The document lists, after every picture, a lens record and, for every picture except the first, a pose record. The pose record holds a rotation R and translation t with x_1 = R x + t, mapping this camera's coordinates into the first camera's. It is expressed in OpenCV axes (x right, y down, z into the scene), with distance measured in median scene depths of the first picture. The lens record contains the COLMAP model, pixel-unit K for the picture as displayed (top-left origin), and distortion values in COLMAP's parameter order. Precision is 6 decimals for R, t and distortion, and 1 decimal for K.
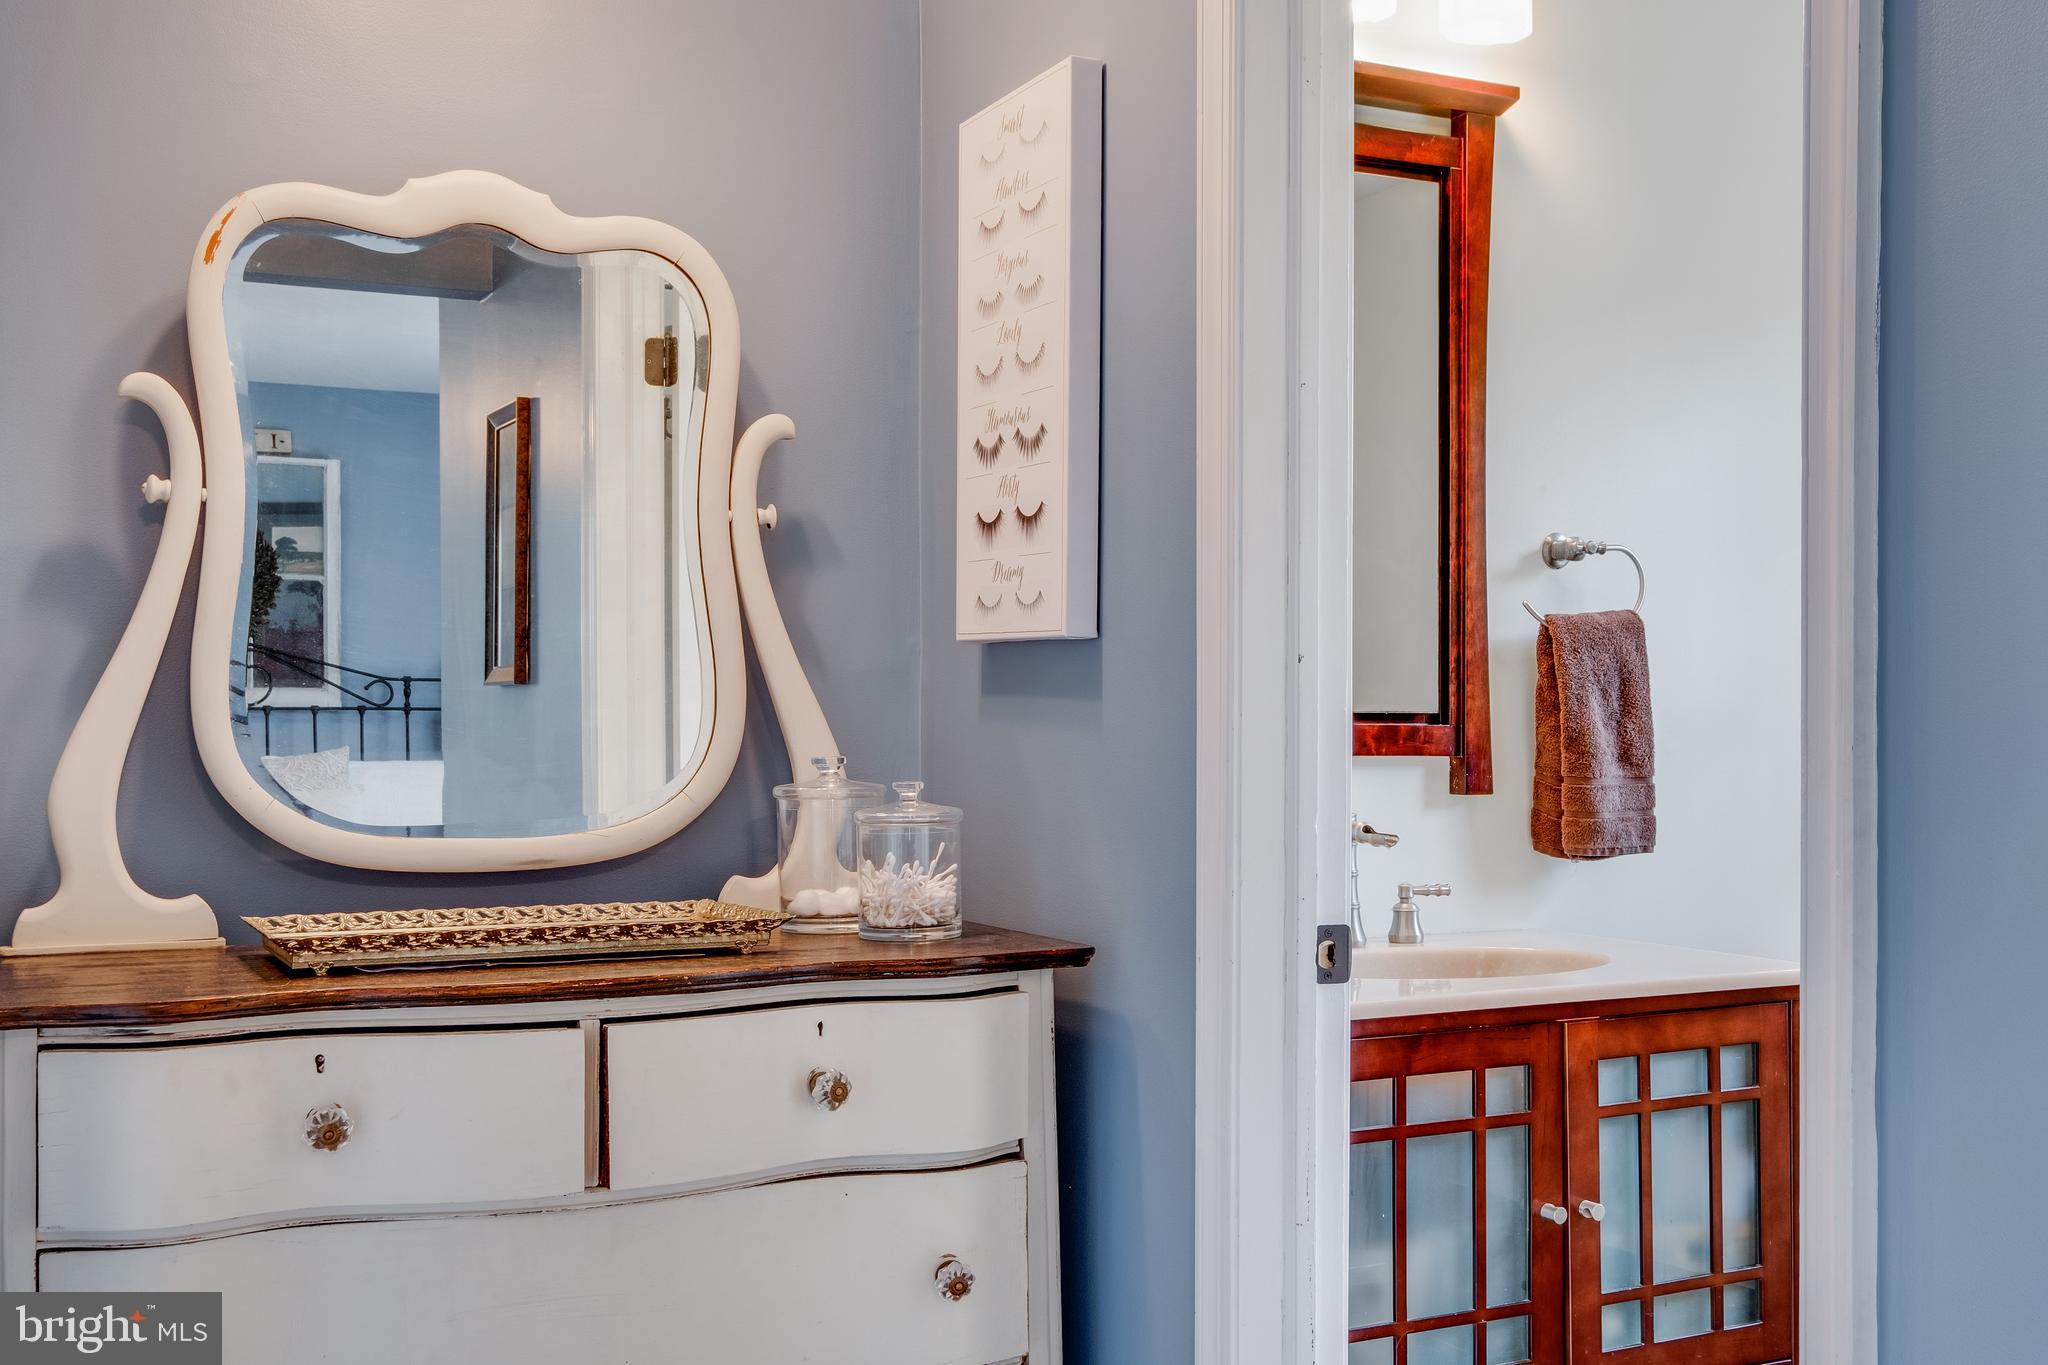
lens RADIAL K [[2197.1, 0, 1026.9], [0, 2197.1, 764.8], [0, 0, 1]] dist [-0.006600, -0.003850]
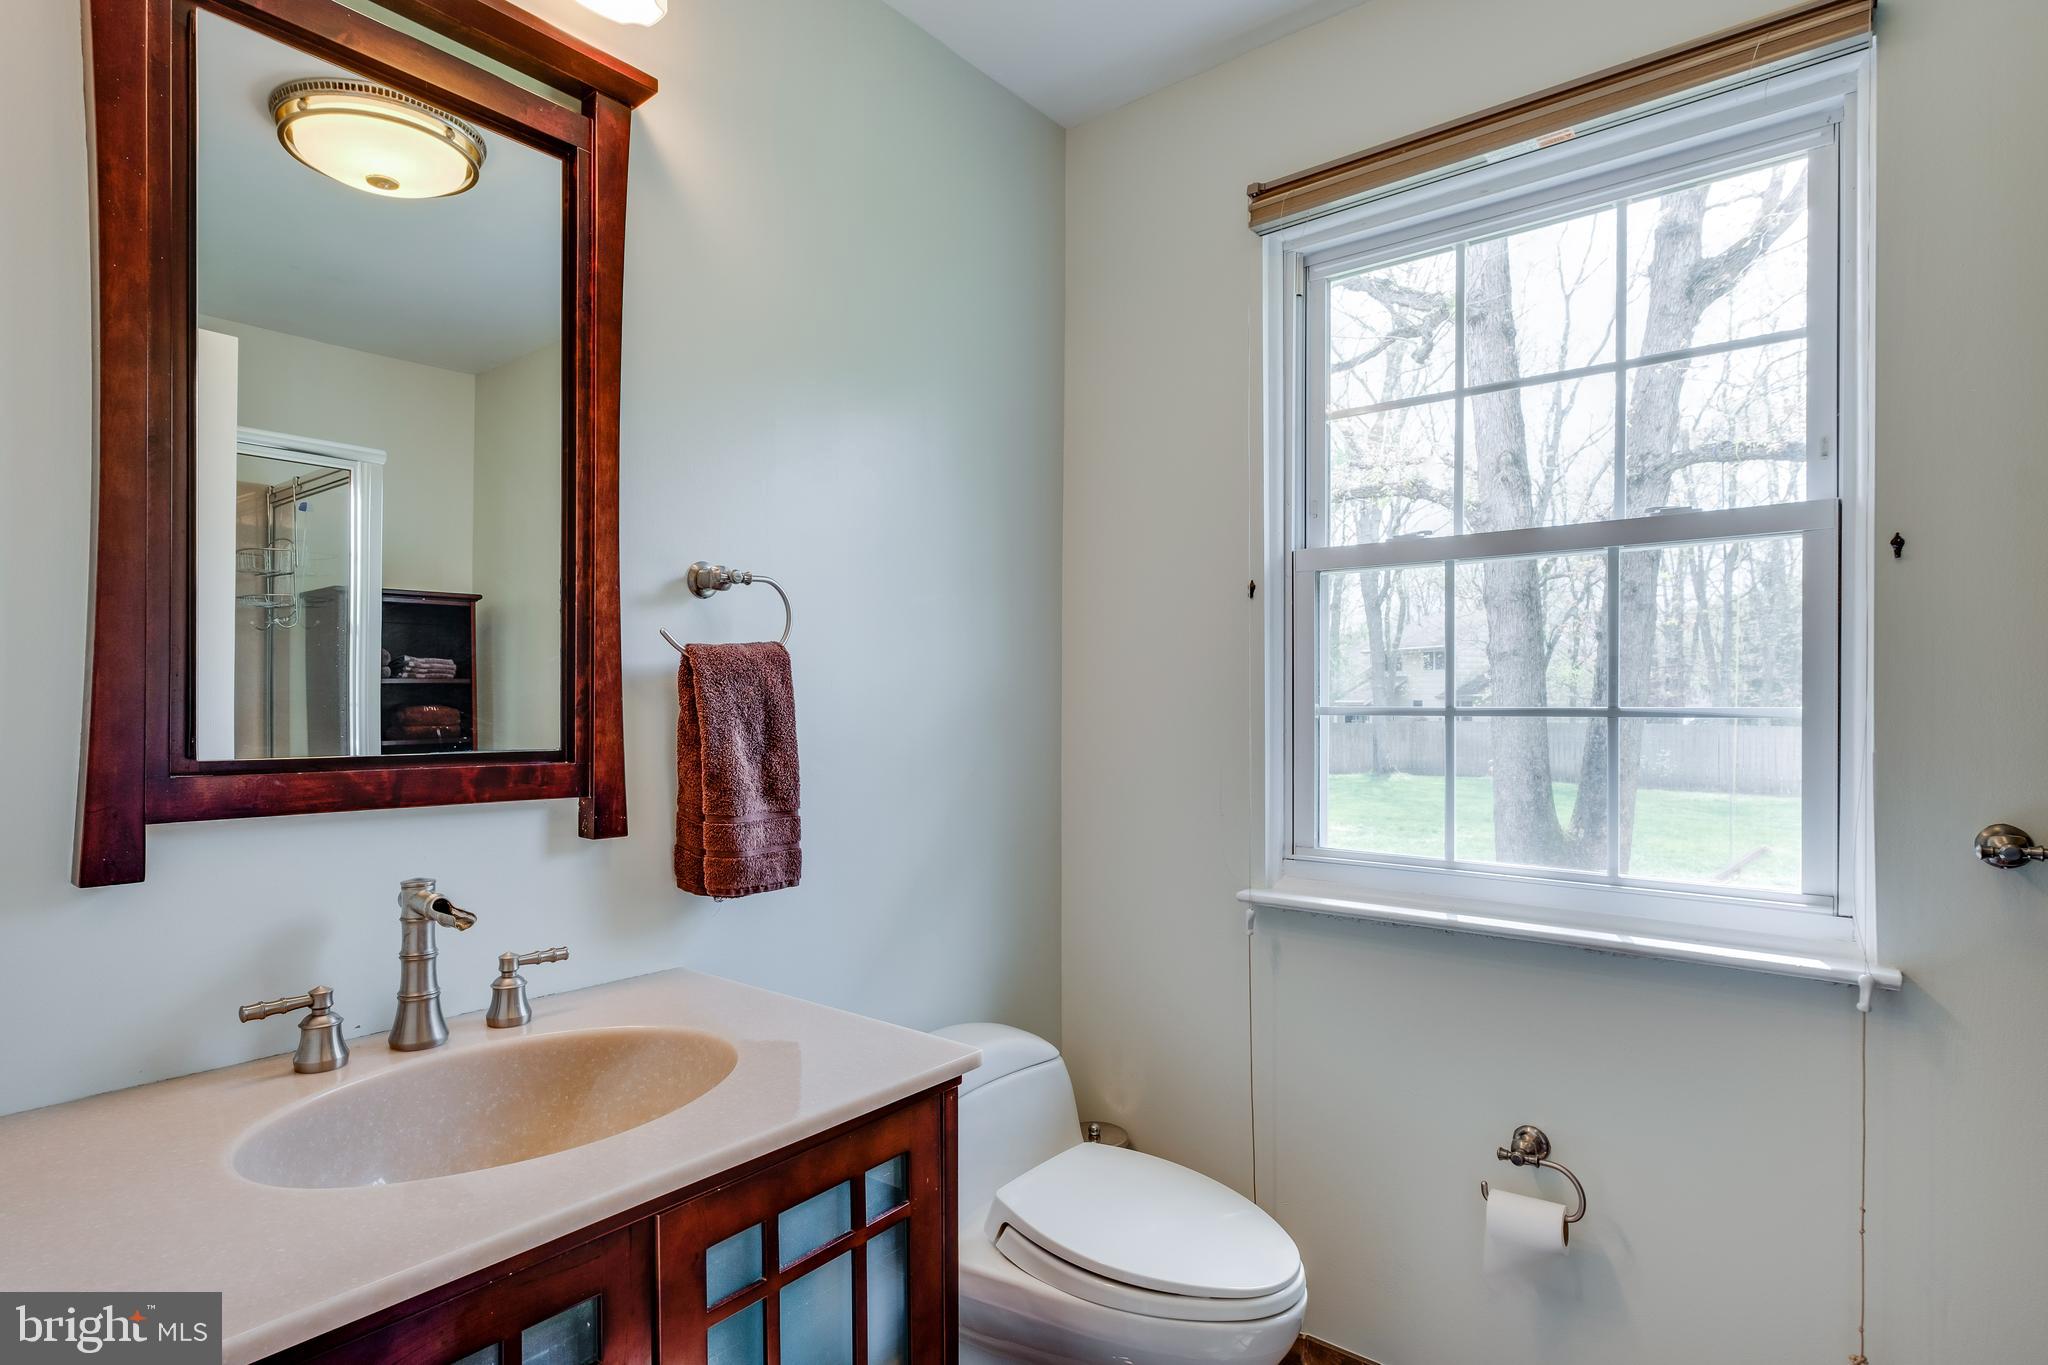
lens RADIAL K [[1058.7, 0, 1024.0], [0, 1058.7, 682.5], [0, 0, 1]] dist [-0.004459, -0.000553]
pose [[0.896093, 0.010743, 0.443737, 0.164534], [0.005369, 0.999372, -0.035036, -0.035111], [-0.443834, 0.033778, 0.895472, 0.527484]]
